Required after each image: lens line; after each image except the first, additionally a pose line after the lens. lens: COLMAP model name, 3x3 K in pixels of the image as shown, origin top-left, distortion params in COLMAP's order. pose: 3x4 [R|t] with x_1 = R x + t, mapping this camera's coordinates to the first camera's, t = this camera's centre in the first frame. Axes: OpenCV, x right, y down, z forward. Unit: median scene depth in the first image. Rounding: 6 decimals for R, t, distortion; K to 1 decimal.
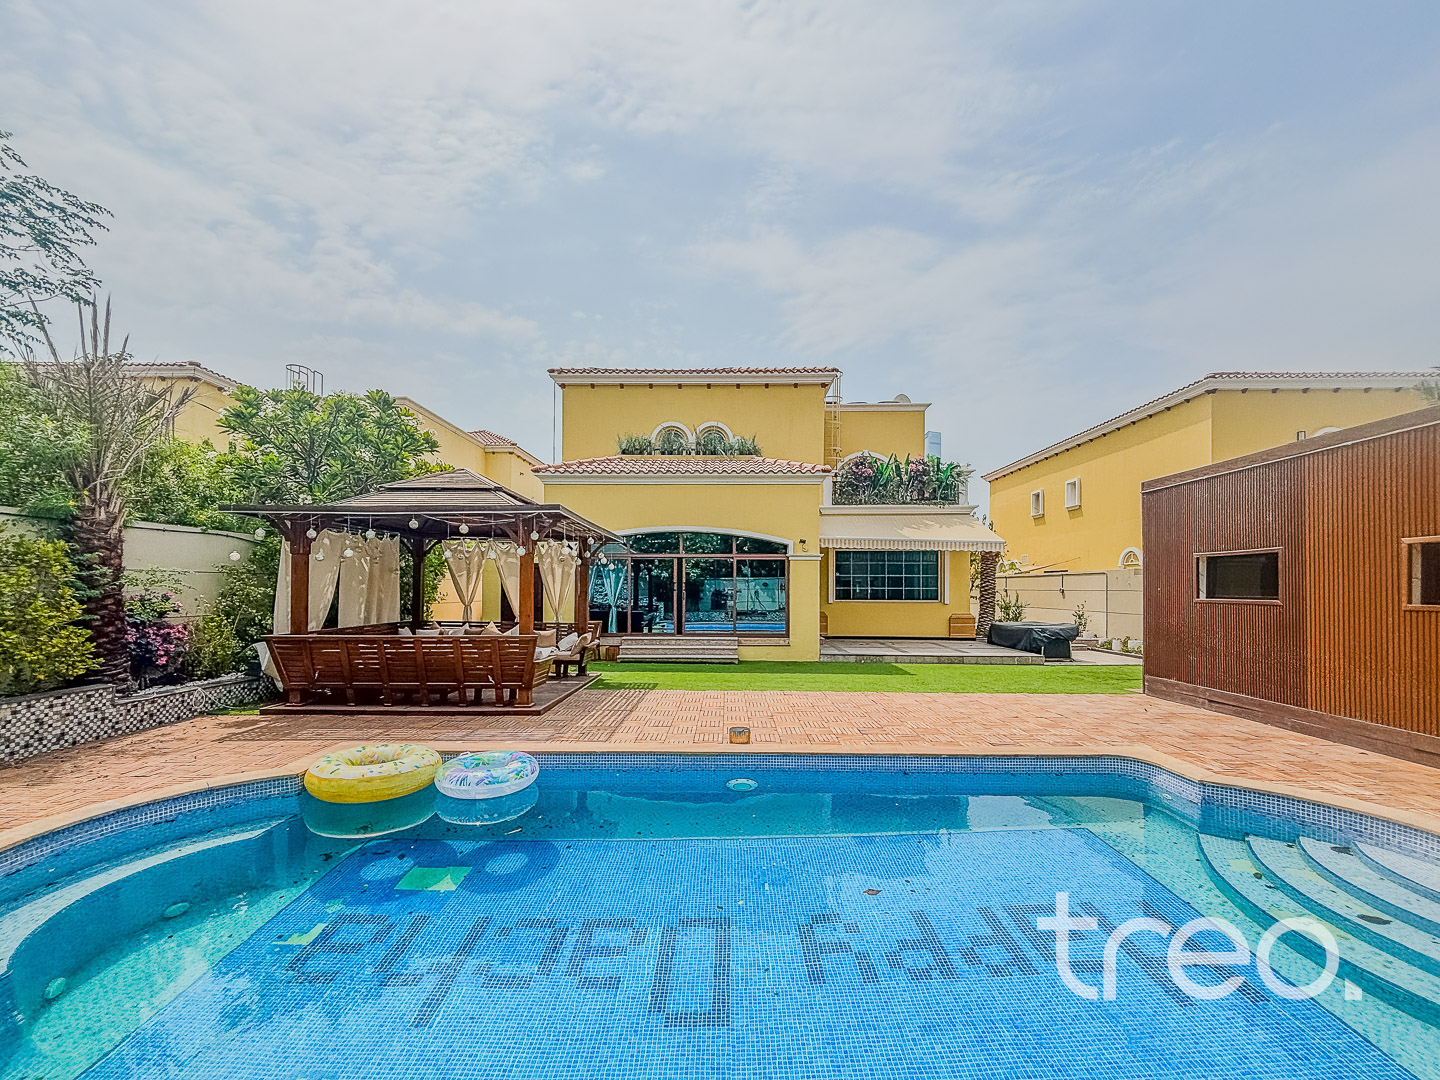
lens RADIAL K [[597.1, 0, 712.3], [0, 597.1, 584.3], [0, 0, 1]] dist [-0.002603, 0.000970]
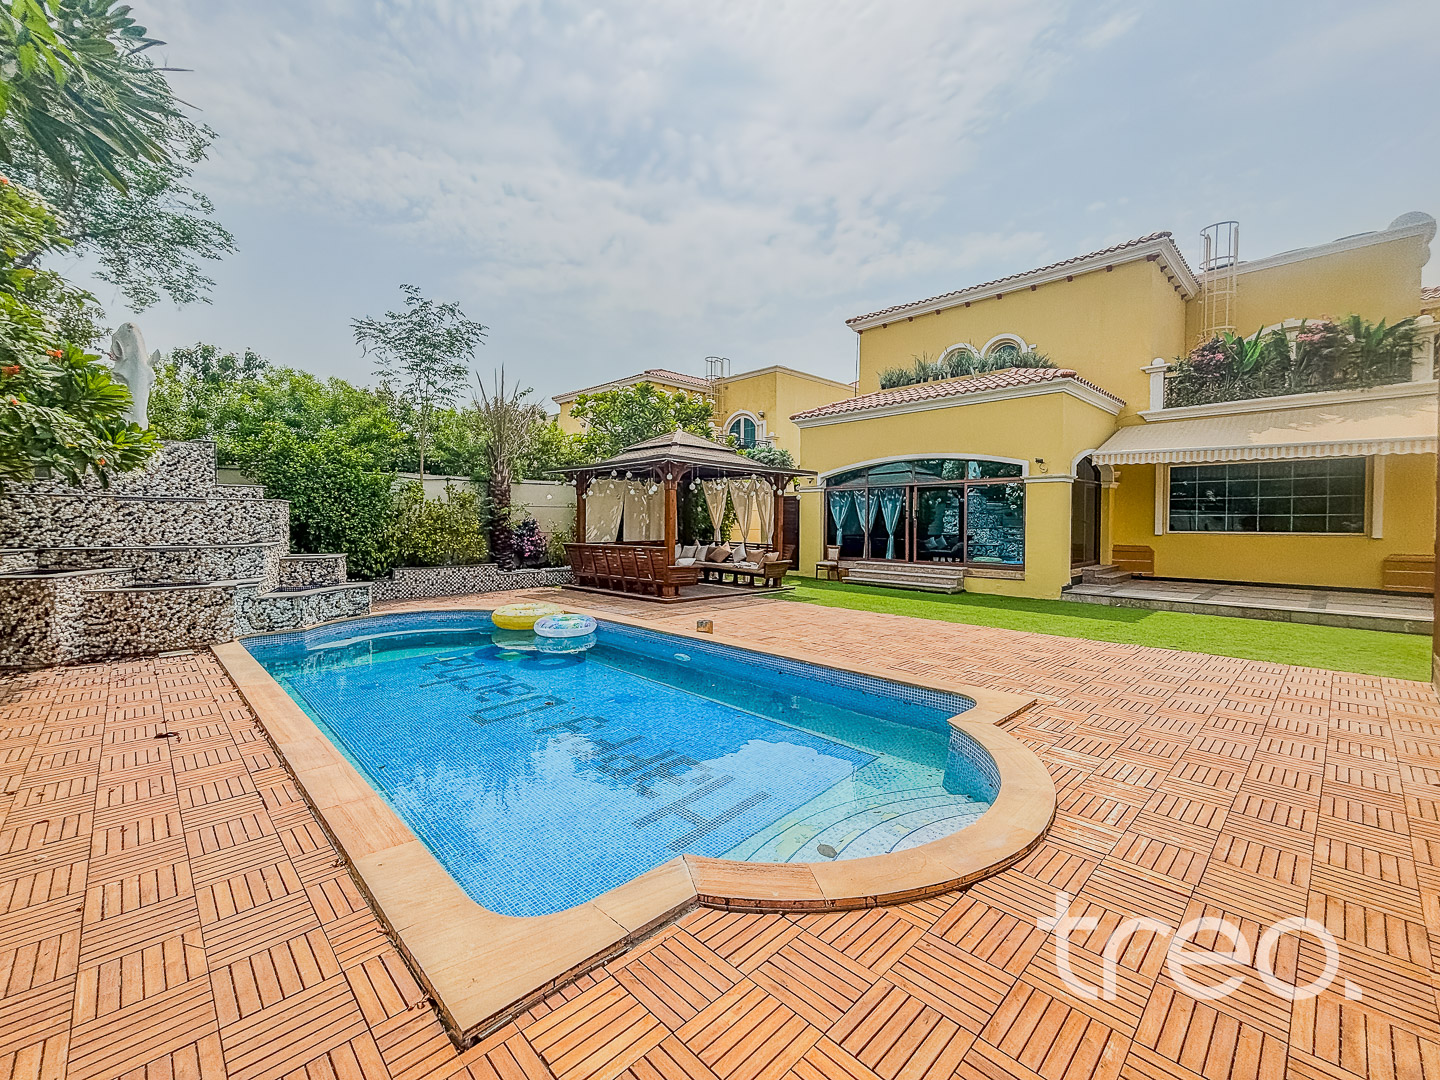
lens RADIAL K [[597.1, 0, 729.7], [0, 597.1, 533.4], [0, 0, 1]] dist [-0.002603, 0.000970]
pose [[0.720280, 0.013360, -0.693555, 0.394466], [0.004443, 0.999705, 0.023872, 0.010002], [0.693669, -0.020276, 0.720008, 0.049287]]
